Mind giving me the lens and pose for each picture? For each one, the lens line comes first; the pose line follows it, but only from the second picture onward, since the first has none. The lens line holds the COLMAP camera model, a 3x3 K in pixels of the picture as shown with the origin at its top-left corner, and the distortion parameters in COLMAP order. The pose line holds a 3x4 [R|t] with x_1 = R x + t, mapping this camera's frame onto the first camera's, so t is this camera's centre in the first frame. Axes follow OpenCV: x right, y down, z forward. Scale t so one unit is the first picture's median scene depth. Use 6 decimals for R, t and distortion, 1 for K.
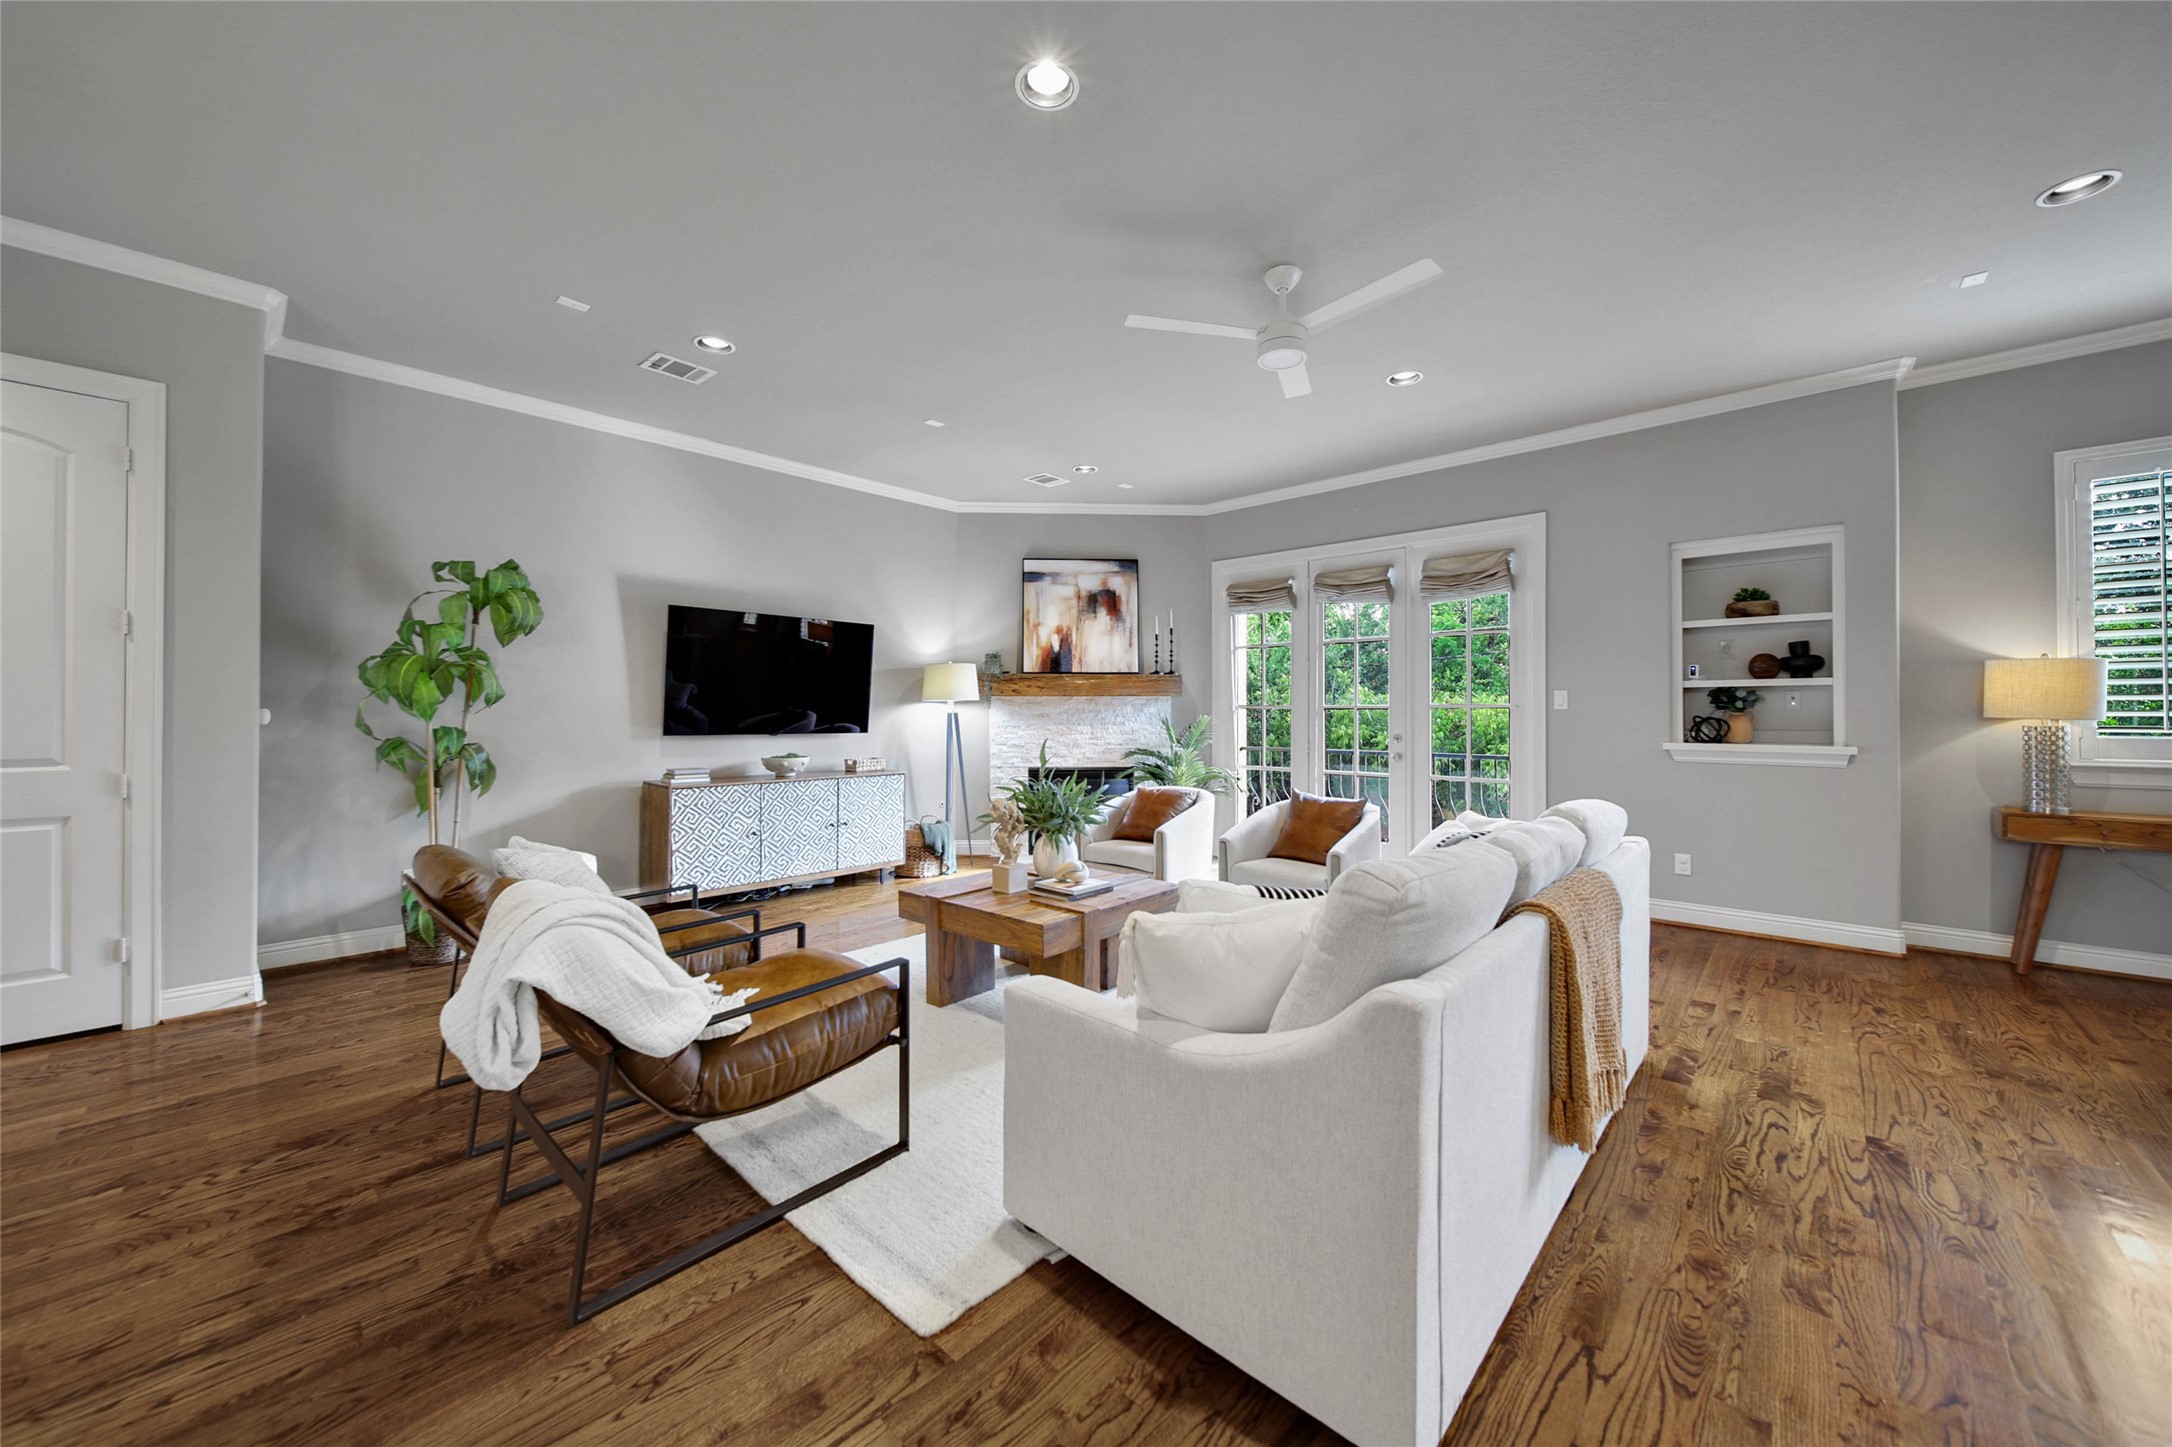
lens RADIAL K [[790.6, 0, 1081.8], [0, 790.6, 700.4], [0, 0, 1]] dist [-0.000255, -0.001760]
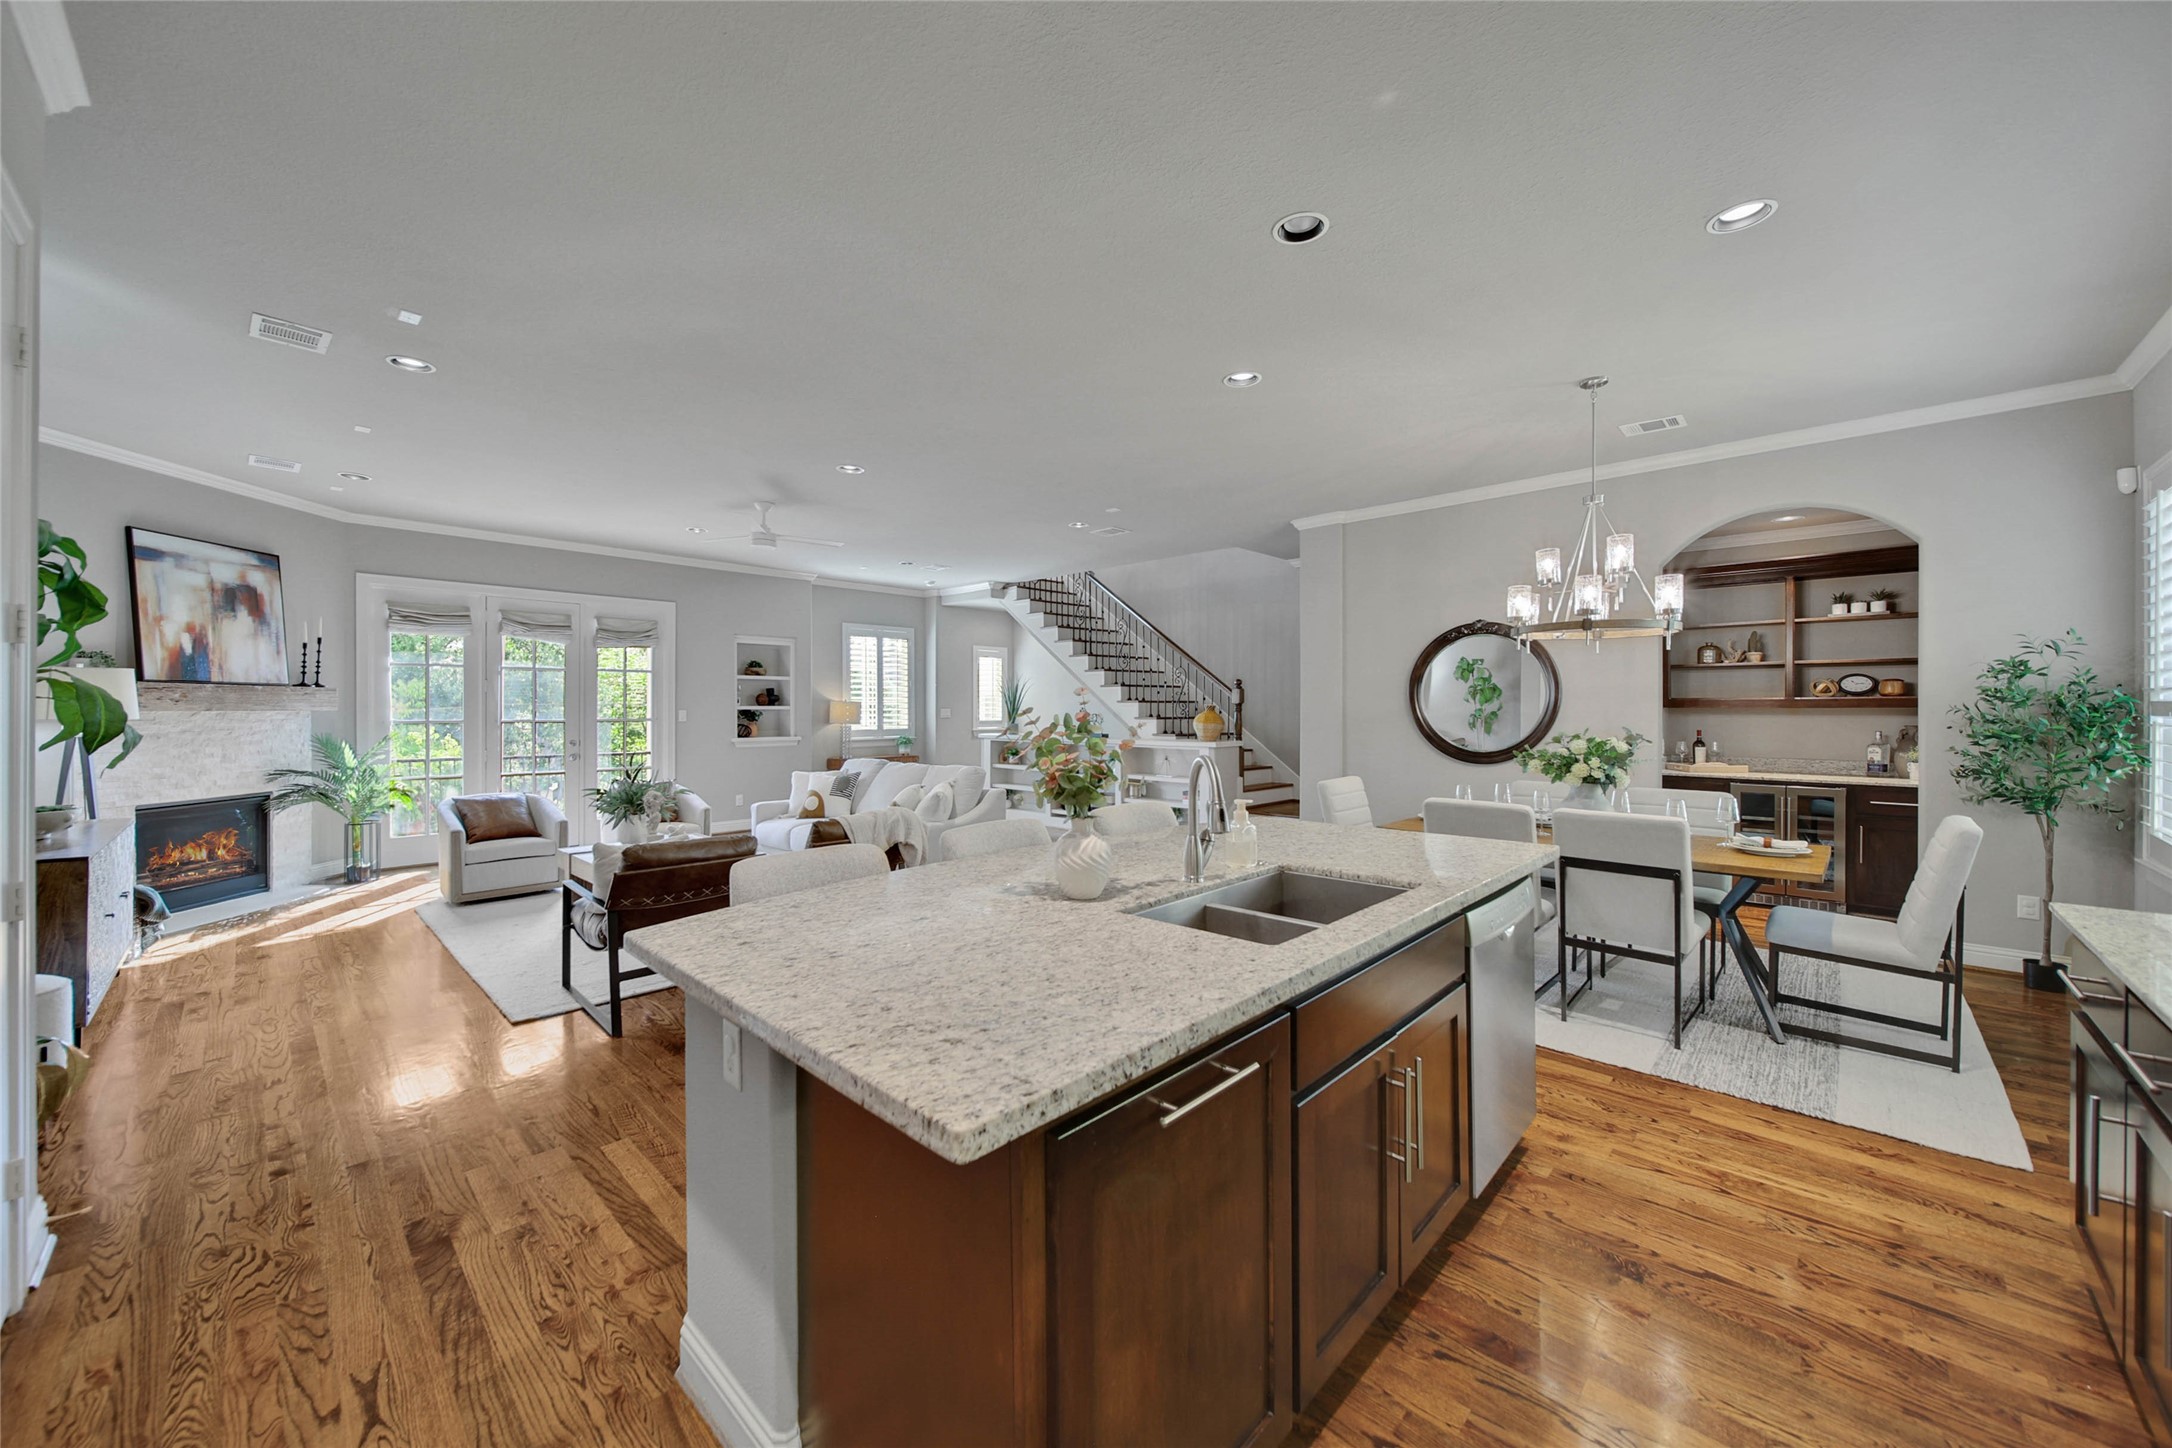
lens RADIAL K [[790.6, 0, 1076.2], [0, 790.6, 711.0], [0, 0, 1]] dist [-0.000255, -0.001760]
pose [[0.014916, -0.002942, 0.999884, -0.880270], [-0.014619, 0.999888, 0.003160, -0.022612], [-0.999782, -0.014664, 0.014871, 0.102169]]
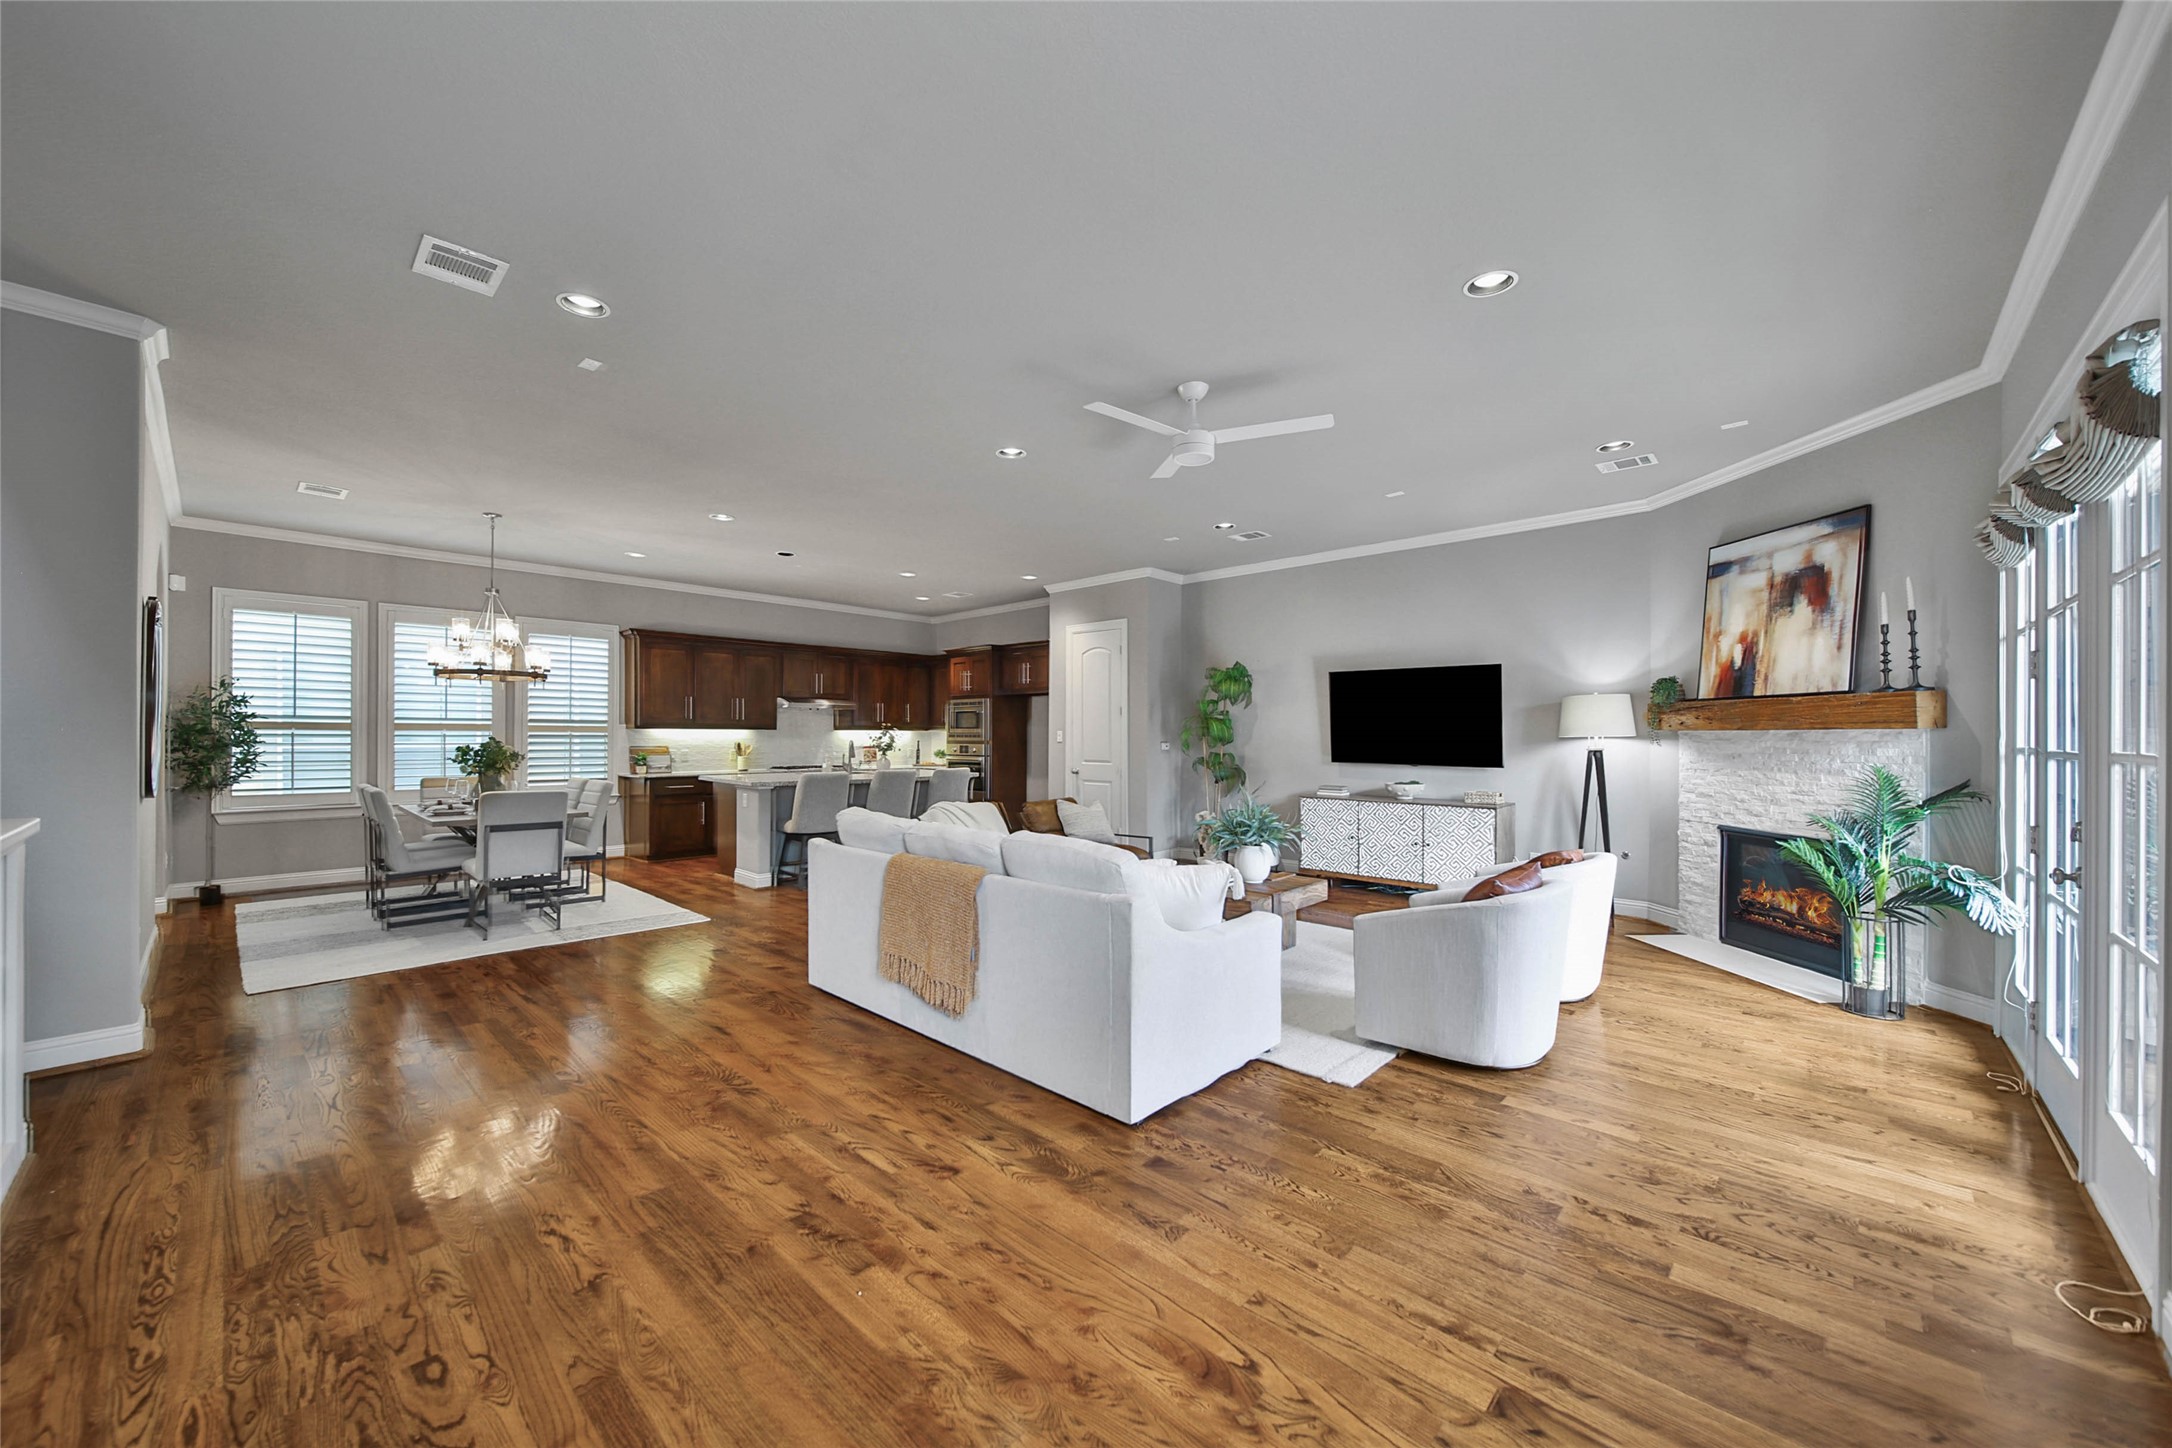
lens RADIAL K [[790.6, 0, 1077.0], [0, 790.6, 737.5], [0, 0, 1]] dist [-0.000255, -0.001760]
pose [[-0.006364, 0.003100, -0.999975, 0.754596], [0.012217, 0.999921, 0.003022, -0.008461], [0.999905, -0.012197, -0.006402, 0.432500]]
